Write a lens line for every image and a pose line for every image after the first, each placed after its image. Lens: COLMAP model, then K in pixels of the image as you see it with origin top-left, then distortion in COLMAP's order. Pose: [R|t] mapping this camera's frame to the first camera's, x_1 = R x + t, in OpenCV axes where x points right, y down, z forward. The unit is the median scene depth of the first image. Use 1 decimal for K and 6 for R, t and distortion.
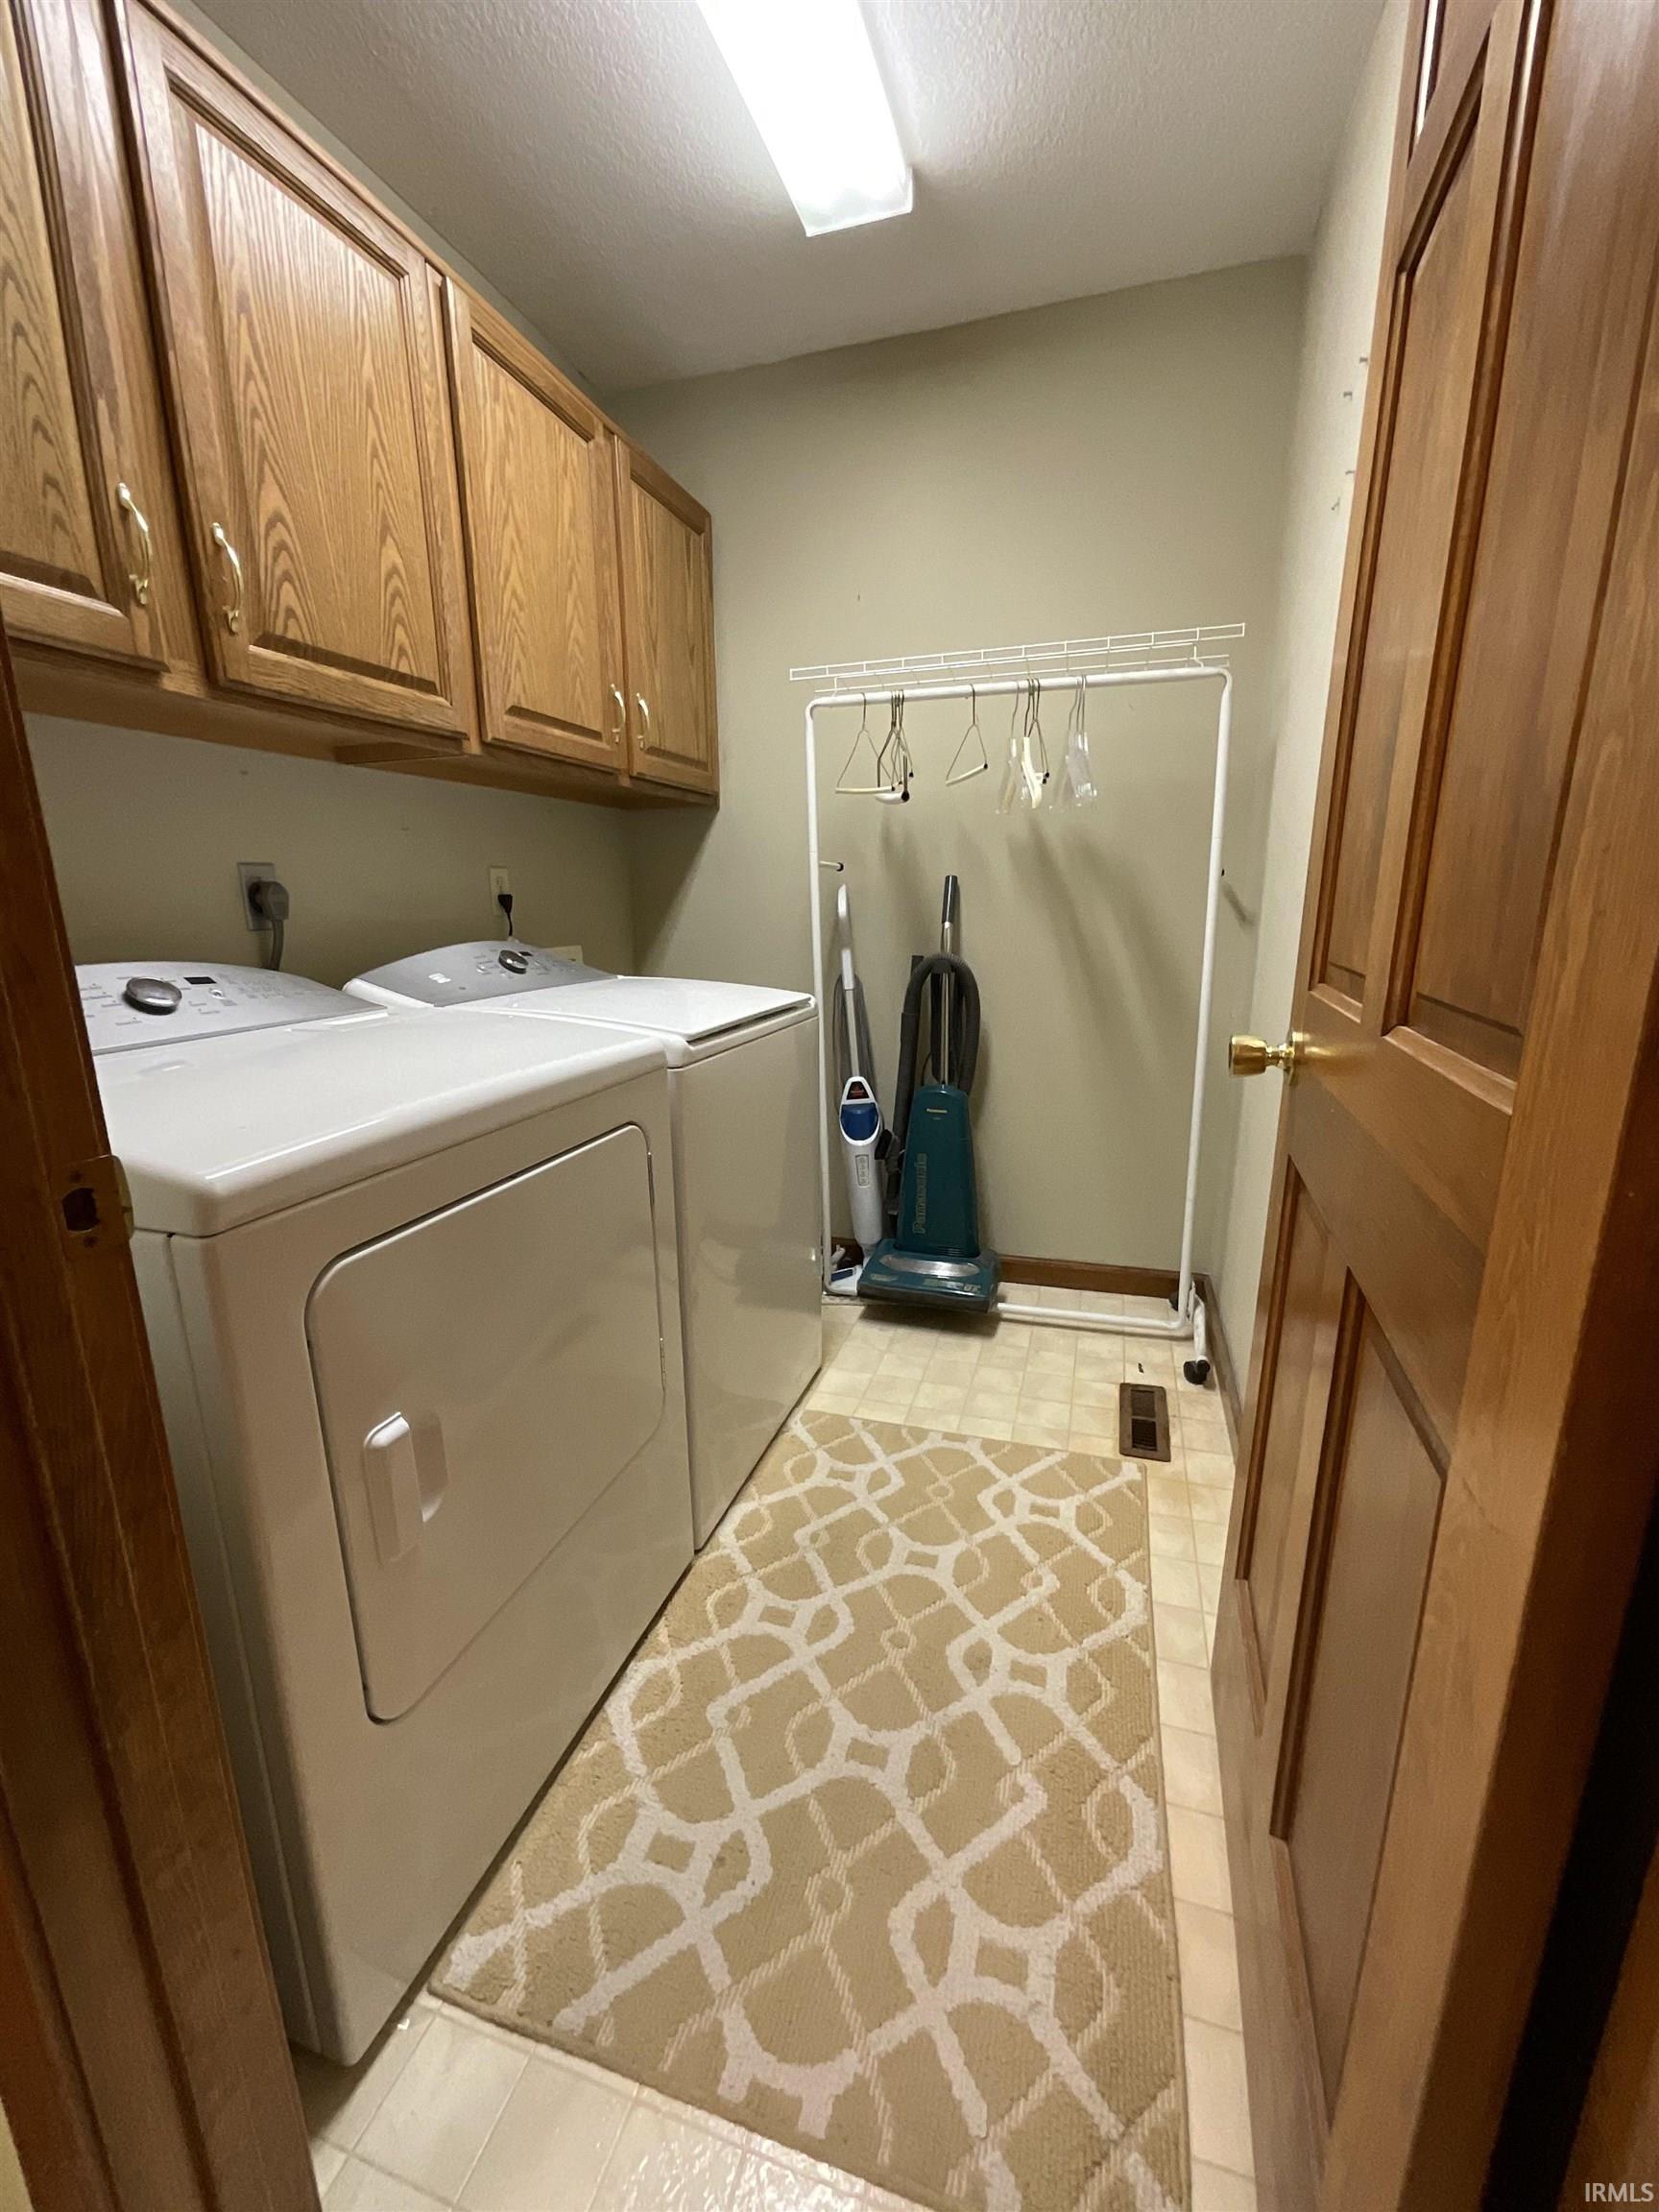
lens RADIAL K [[897.7, 0, 825.6], [0, 897.7, 1106.1], [0, 0, 1]] dist [-0.001802, 0.001778]
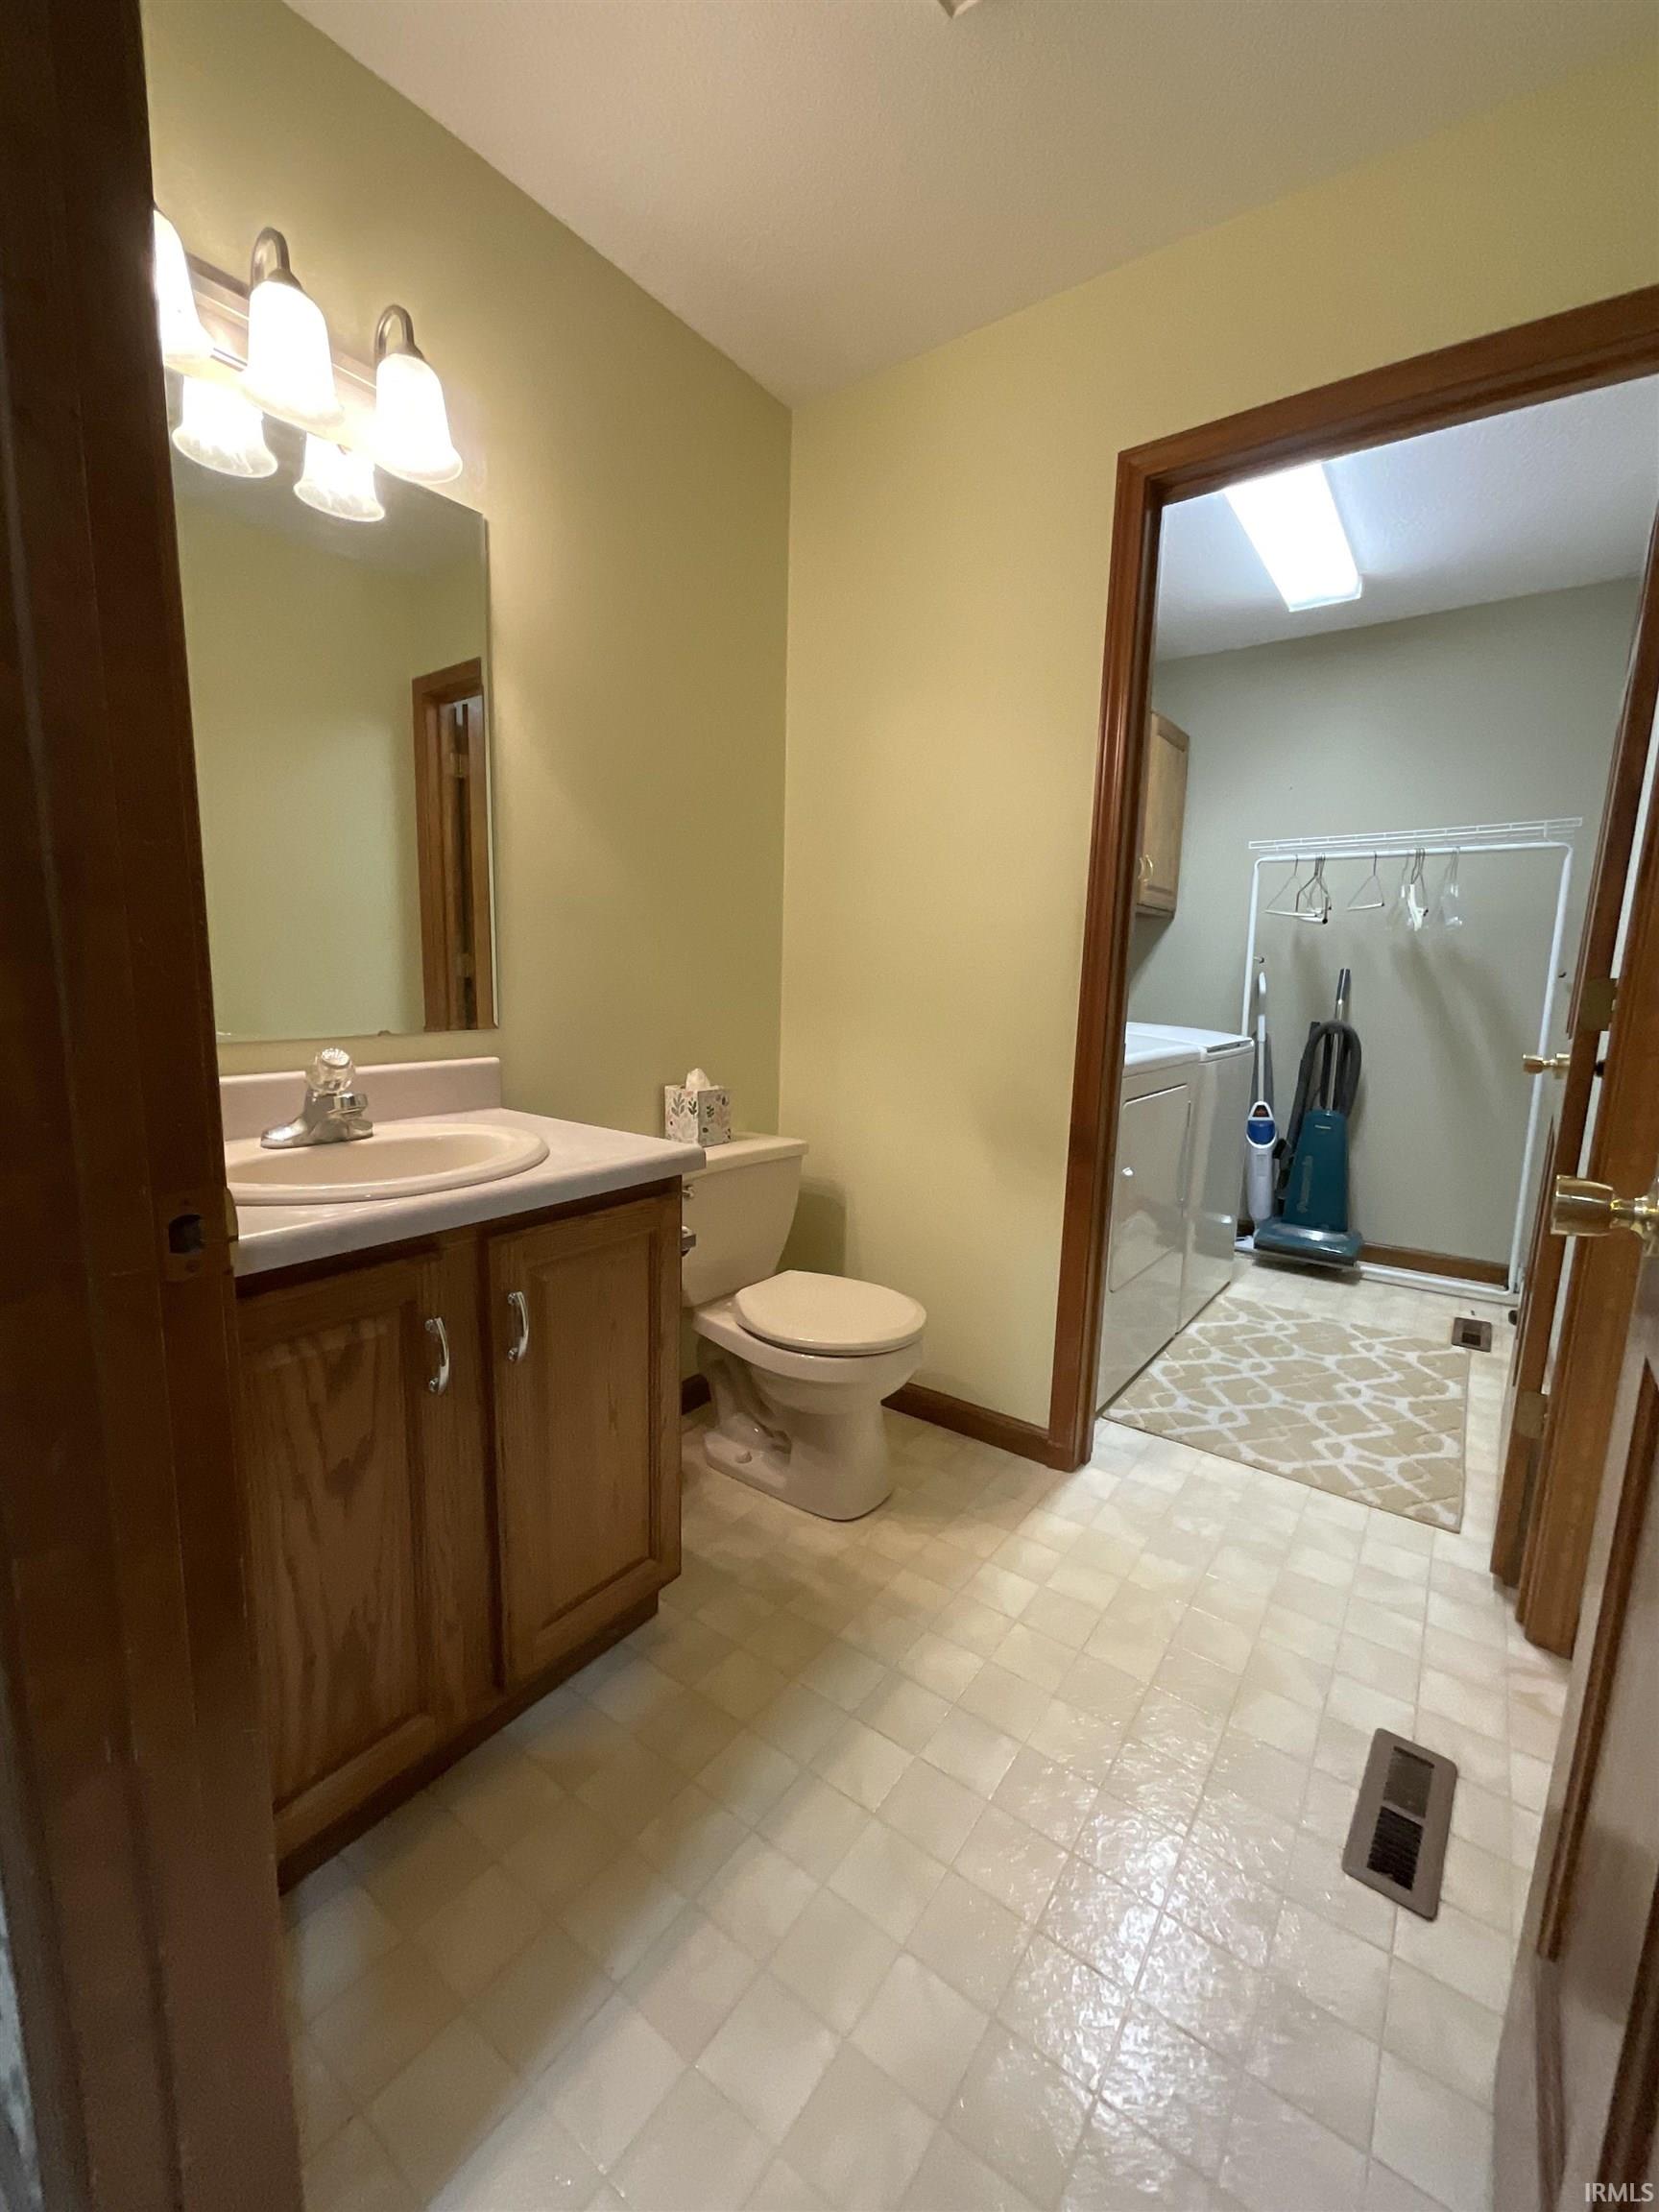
lens RADIAL K [[897.7, 0, 839.6], [0, 897.7, 1109.3], [0, 0, 1]] dist [-0.001802, 0.001778]
pose [[0.947407, 0.084210, -0.308755, -0.218831], [-0.108602, 0.992109, -0.062654, 0.194641], [0.301042, 0.092890, 0.949076, -0.792575]]
